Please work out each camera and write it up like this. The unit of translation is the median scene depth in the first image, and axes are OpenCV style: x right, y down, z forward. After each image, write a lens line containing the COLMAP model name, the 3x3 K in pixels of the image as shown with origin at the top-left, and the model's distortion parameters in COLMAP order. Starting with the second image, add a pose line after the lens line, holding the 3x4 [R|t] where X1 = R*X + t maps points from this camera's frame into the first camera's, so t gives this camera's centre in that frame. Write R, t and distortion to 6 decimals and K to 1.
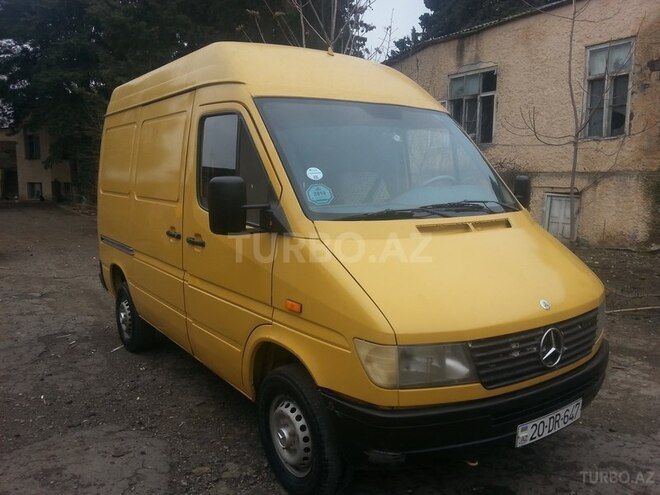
lens RADIAL K [[543.1, 0, 330.0], [0, 543.1, 247.5], [0, 0, 1]] dist [-0.012893, -0.002363]
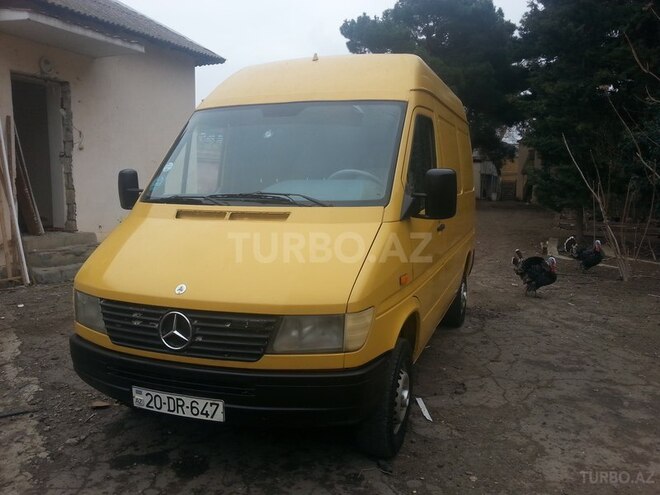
lens RADIAL K [[543.1, 0, 330.0], [0, 543.1, 247.5], [0, 0, 1]] dist [-0.012893, -0.002363]
pose [[0.576255, 0.108789, -0.809997, 1.401944], [-0.117489, 0.991833, 0.049626, -0.059152], [0.808781, 0.066568, 0.584331, 0.623980]]
